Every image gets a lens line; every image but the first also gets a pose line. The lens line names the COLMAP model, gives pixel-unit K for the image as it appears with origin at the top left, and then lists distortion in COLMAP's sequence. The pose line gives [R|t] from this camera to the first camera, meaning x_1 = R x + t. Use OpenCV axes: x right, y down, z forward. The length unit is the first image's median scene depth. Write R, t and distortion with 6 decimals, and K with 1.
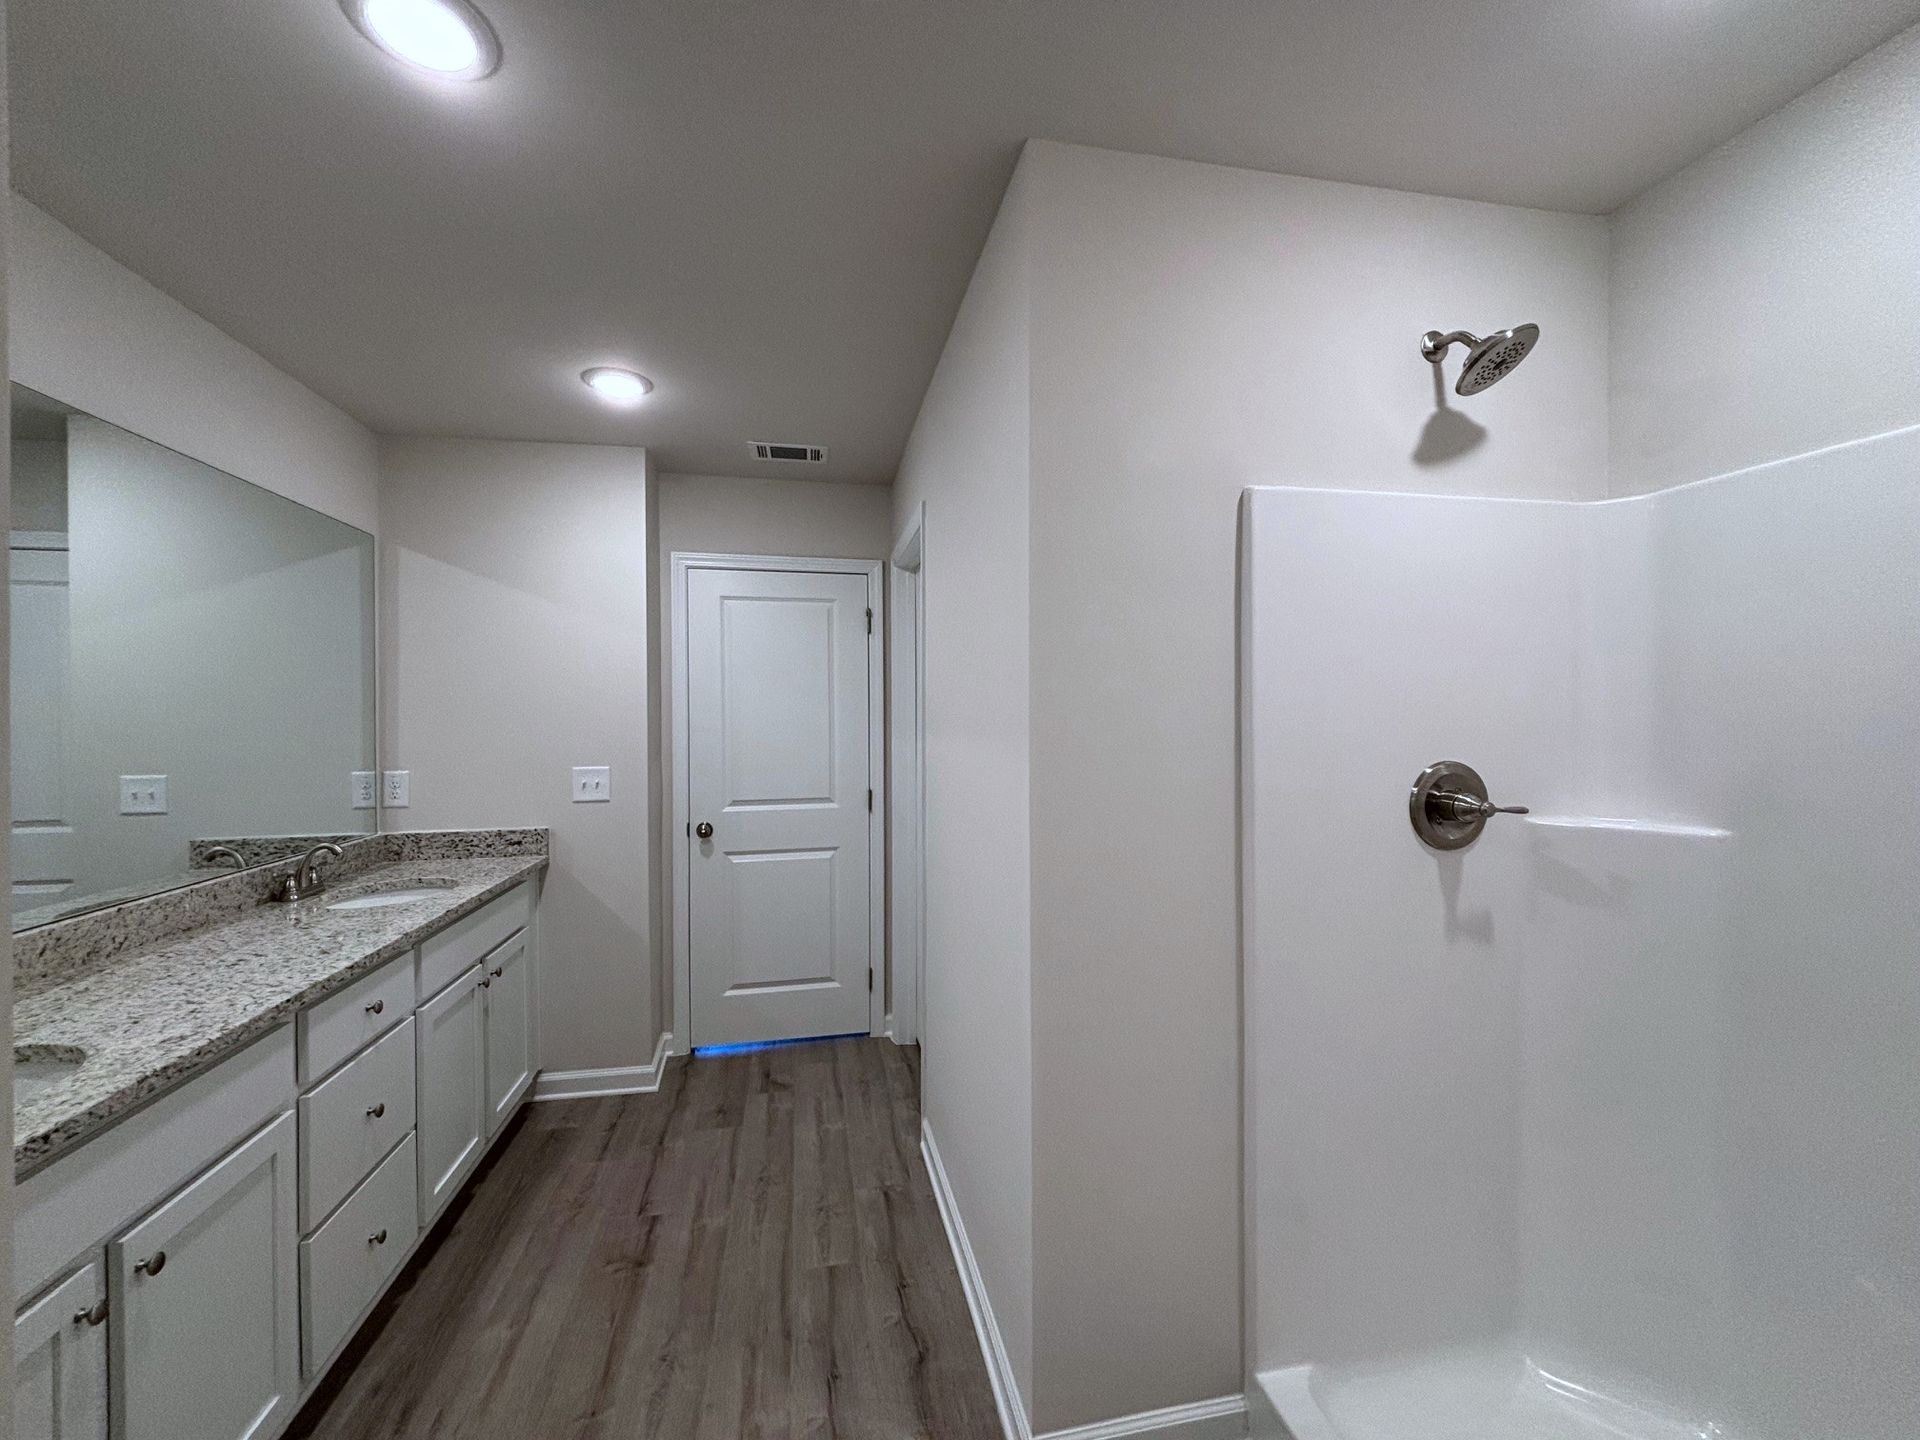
lens RADIAL K [[784.0, 0, 956.7], [0, 784.0, 718.4], [0, 0, 1]] dist [0.001963, 0.000191]
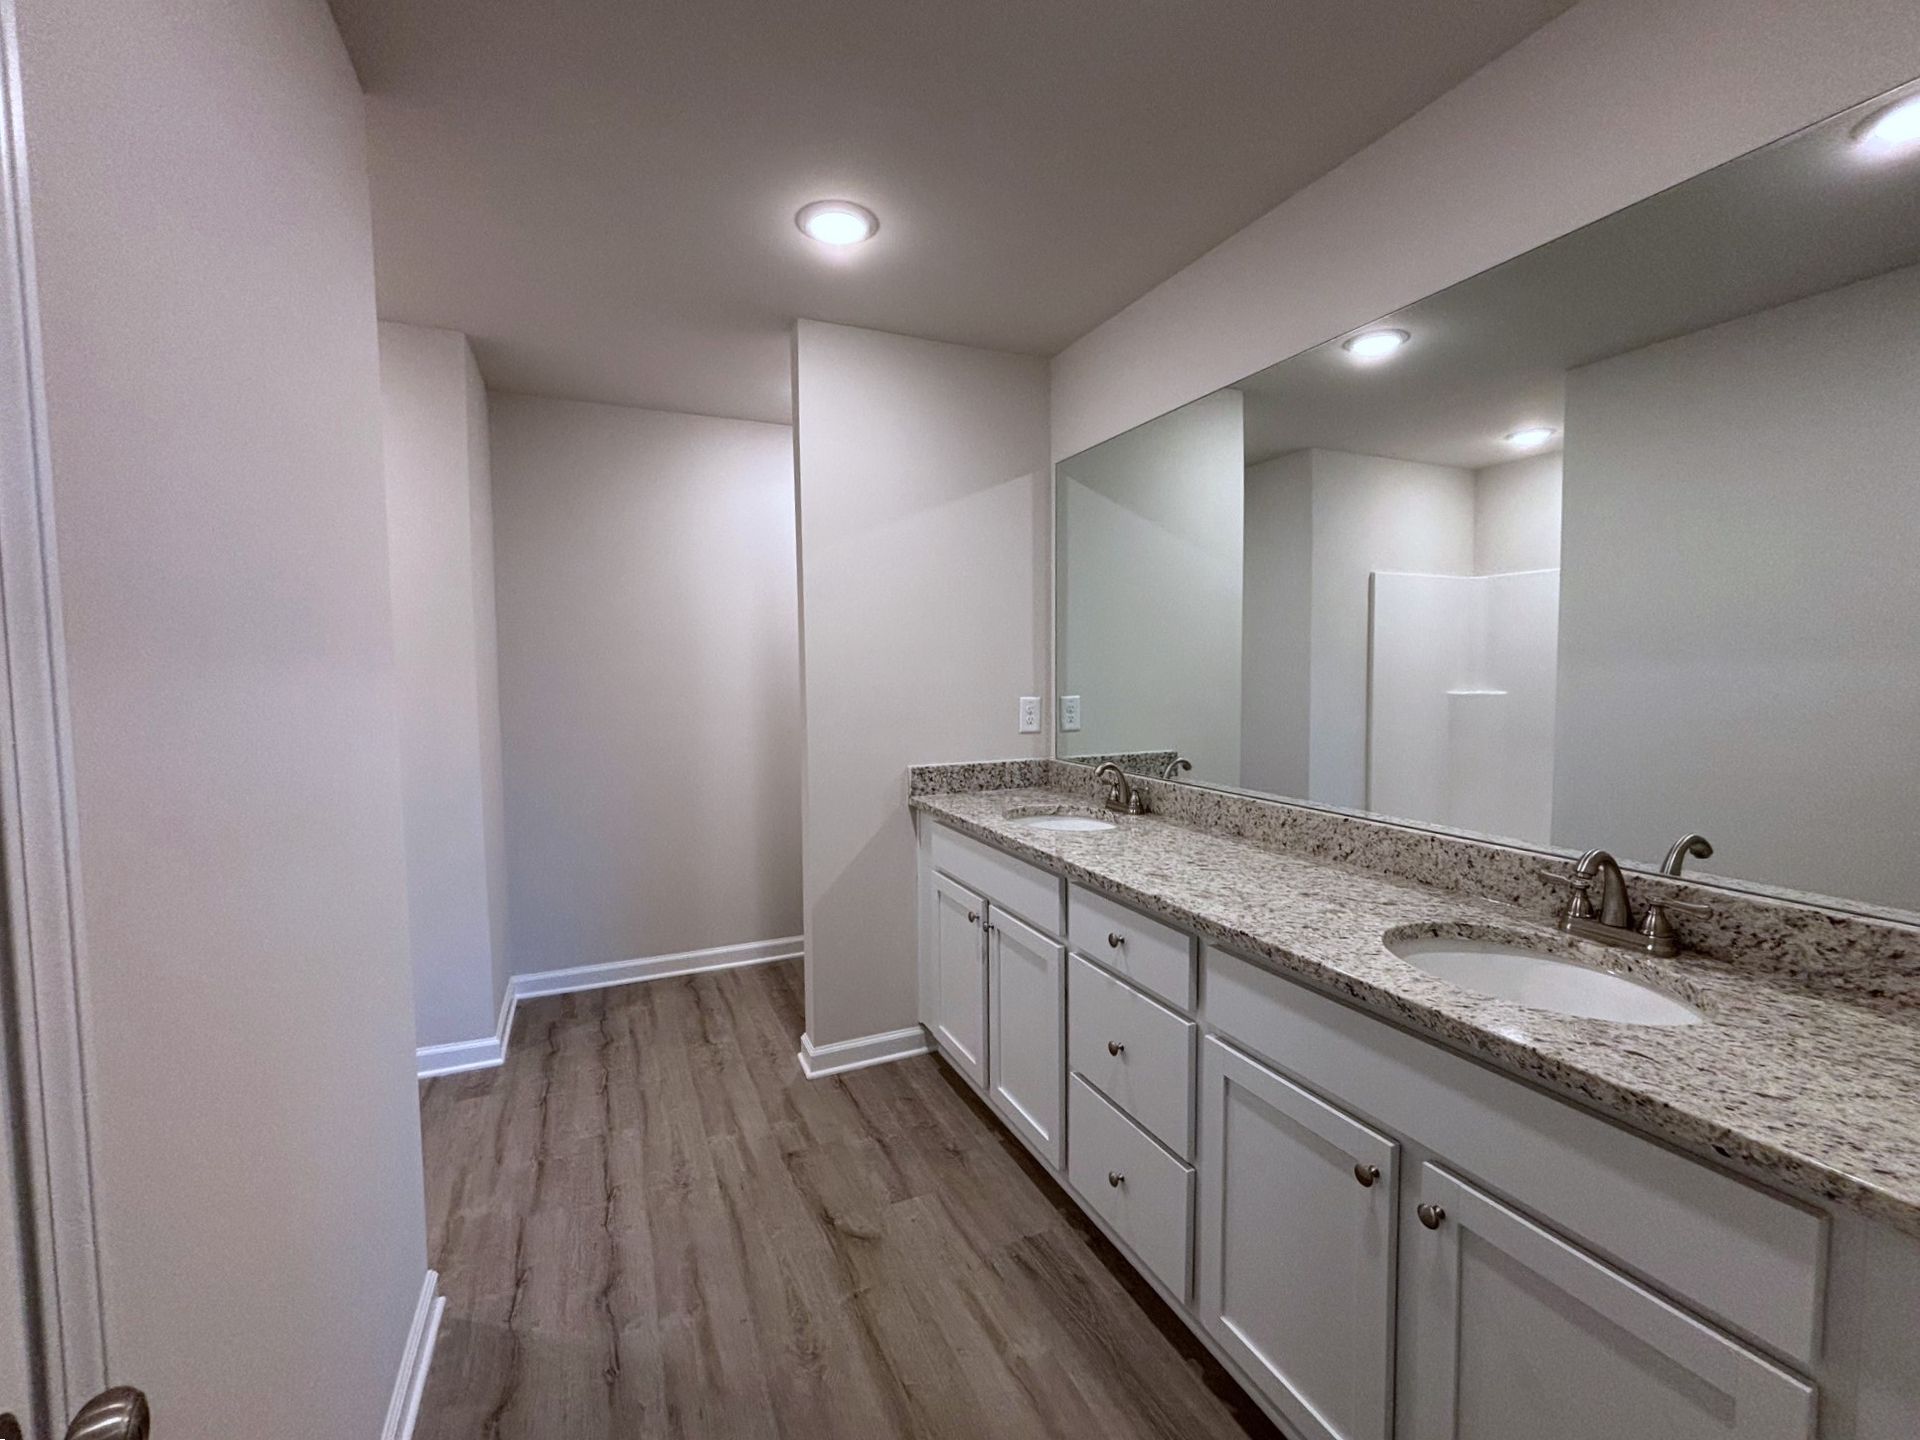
lens RADIAL K [[784.0, 0, 956.7], [0, 784.0, 718.4], [0, 0, 1]] dist [0.001963, 0.000191]
pose [[-0.973723, 0.033443, -0.225267, -0.348611], [0.018061, 0.997383, 0.070001, 0.032316], [0.227019, 0.064093, -0.971779, 1.836705]]
